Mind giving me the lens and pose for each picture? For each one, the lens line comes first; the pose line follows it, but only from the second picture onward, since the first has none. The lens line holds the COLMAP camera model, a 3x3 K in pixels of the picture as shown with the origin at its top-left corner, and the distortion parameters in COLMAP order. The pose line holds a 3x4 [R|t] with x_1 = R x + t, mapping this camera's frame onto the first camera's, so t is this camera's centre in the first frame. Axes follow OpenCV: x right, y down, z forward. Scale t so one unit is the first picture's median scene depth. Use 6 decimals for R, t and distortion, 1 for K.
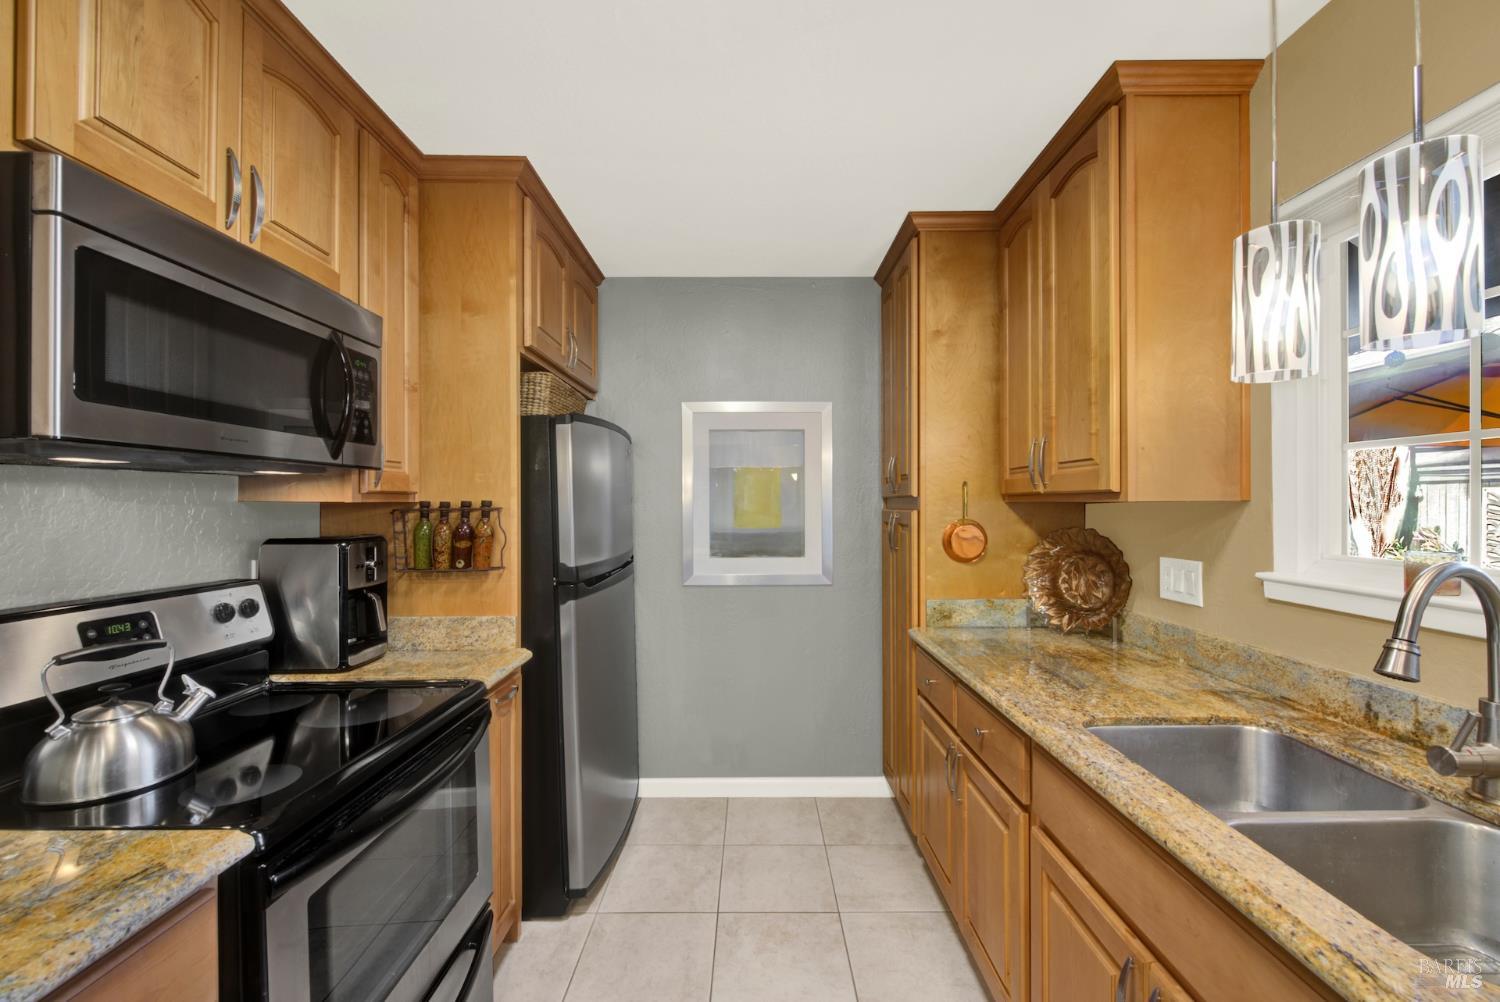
lens RADIAL K [[616.1, 0, 753.1], [0, 616.1, 506.1], [0, 0, 1]] dist [0.002441, -0.003009]
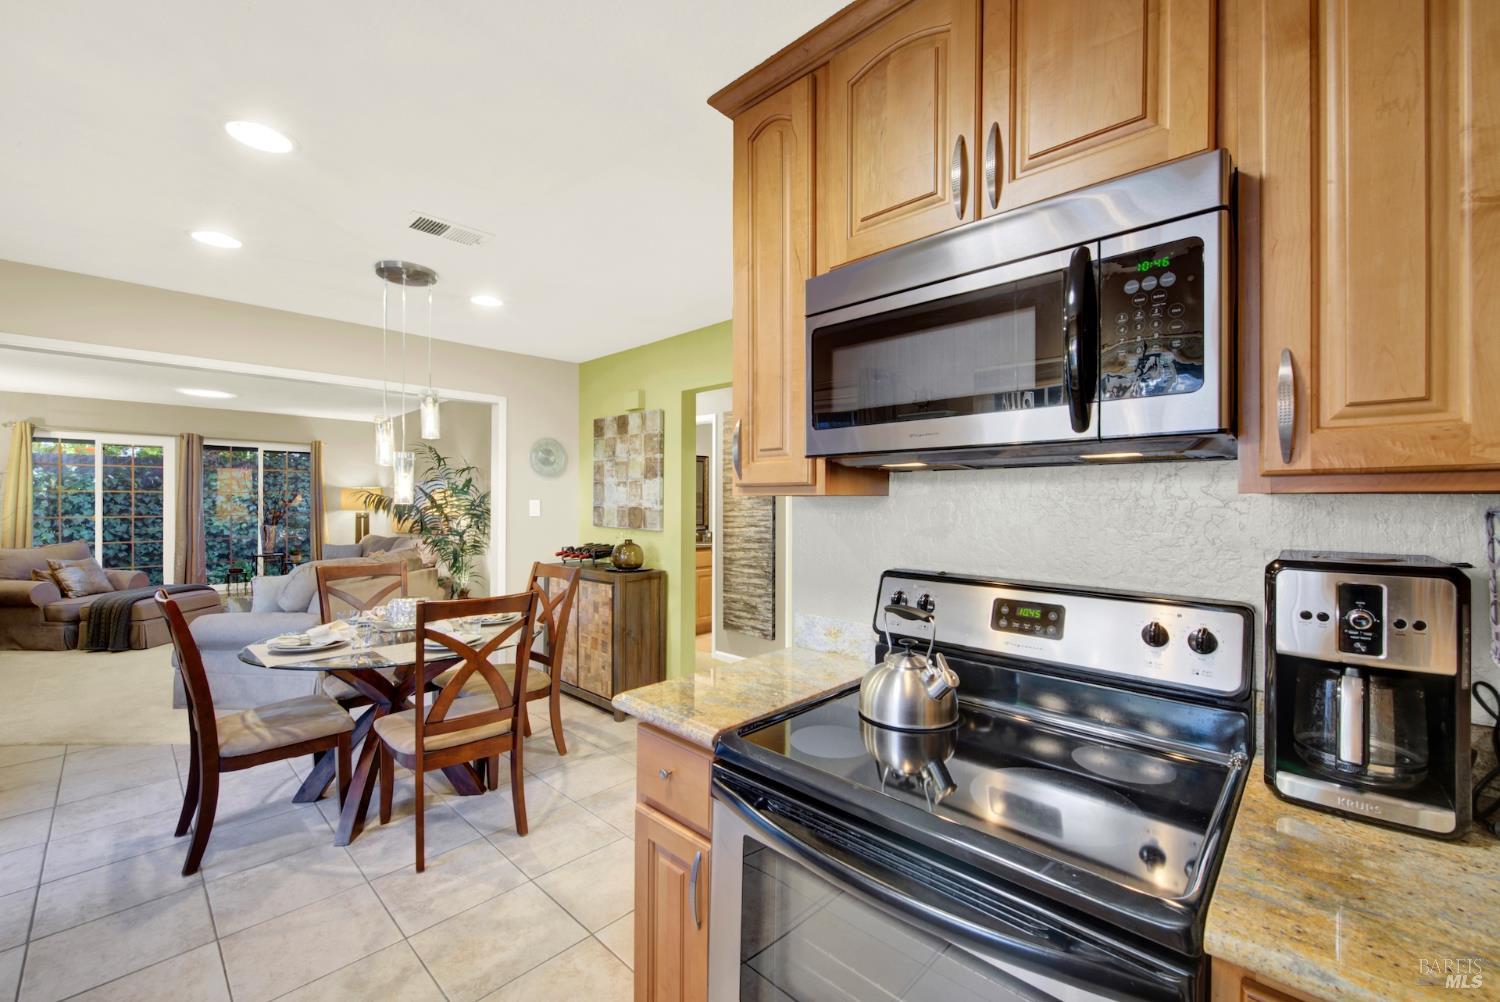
lens RADIAL K [[612.4, 0, 758.9], [0, 612.4, 502.7], [0, 0, 1]] dist [0.001751, -0.002591]
pose [[-0.687683, 0.001464, -0.726009, 0.050590], [-0.003662, 0.999978, 0.005485, 0.000599], [0.726002, 0.006431, -0.687663, 0.880669]]
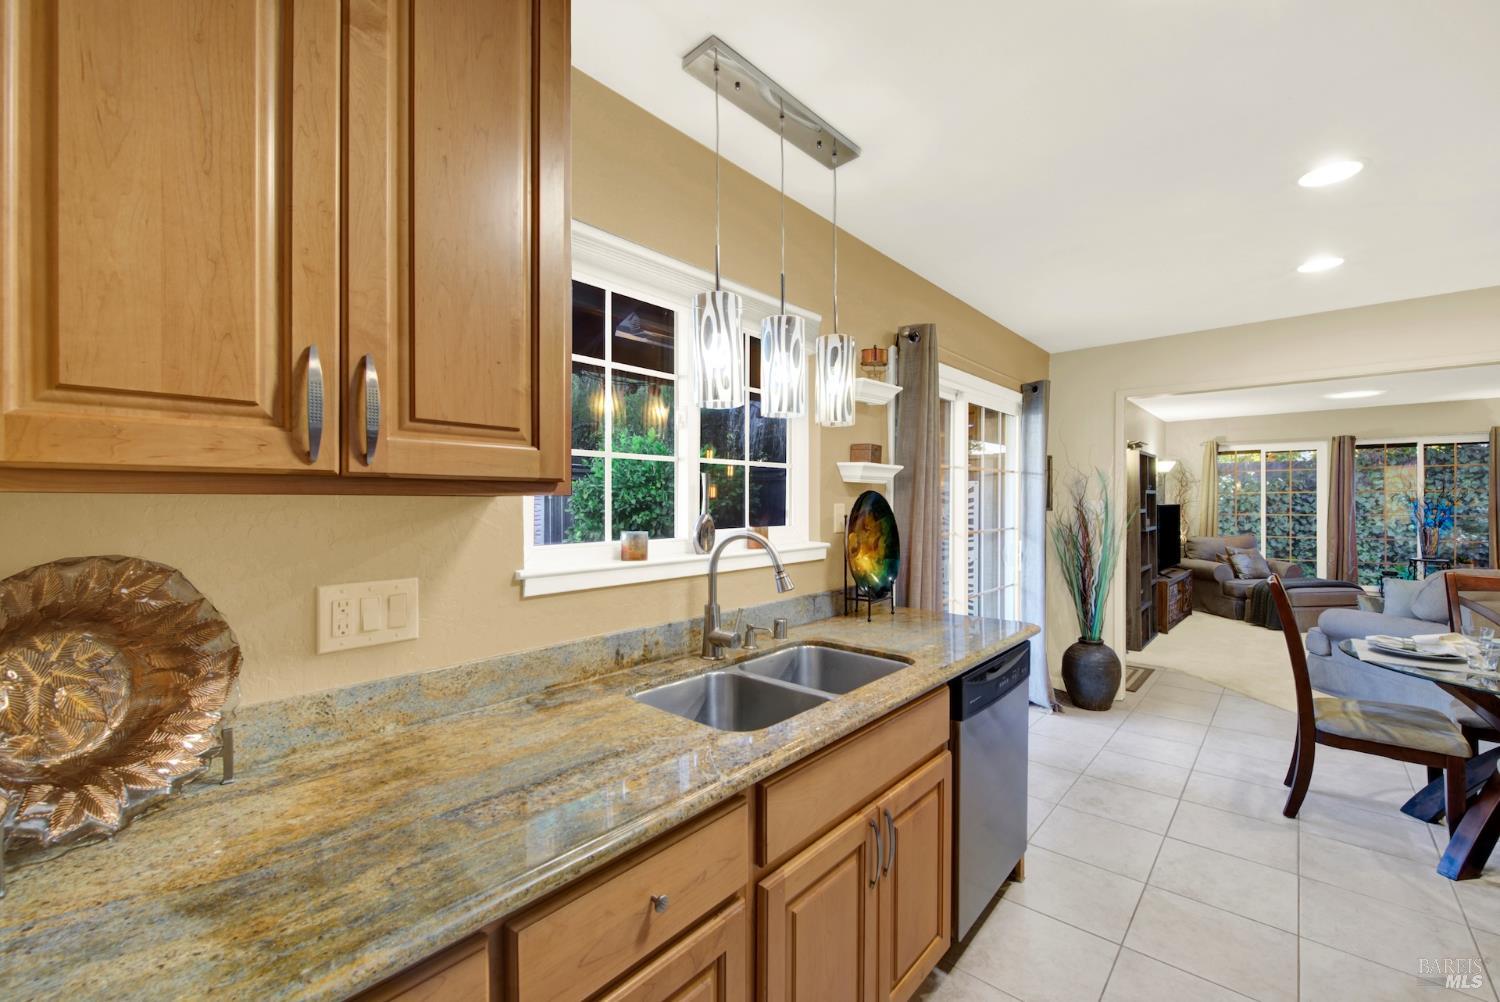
lens RADIAL K [[607.7, 0, 755.2], [0, 607.7, 504.3], [0, 0, 1]] dist [0.001200, -0.002651]
pose [[-0.746190, 0.000513, 0.665733, -0.056699], [0.006166, 0.999962, 0.006142, -0.000174], [-0.665705, 0.008688, -0.746165, 1.098589]]
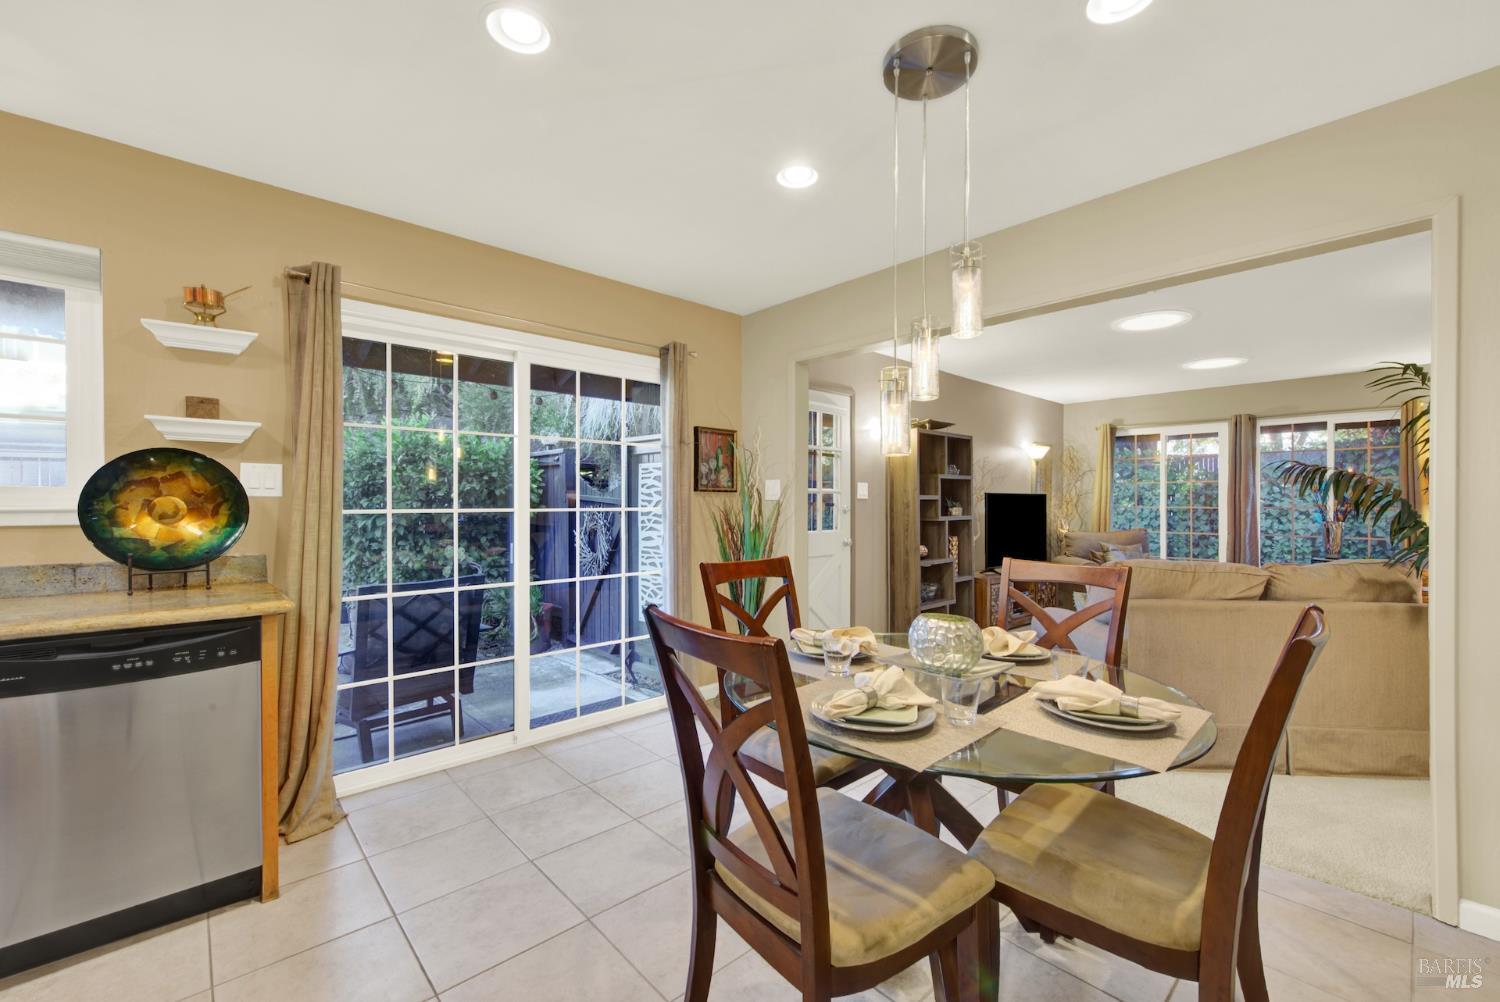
lens RADIAL K [[616.1, 0, 753.1], [0, 616.1, 506.1], [0, 0, 1]] dist [0.002441, -0.003009]
pose [[-0.676874, -0.002132, 0.736095, -0.892940], [0.002939, 0.999980, 0.005599, 0.079559], [-0.736093, 0.005953, -0.676855, 0.034624]]
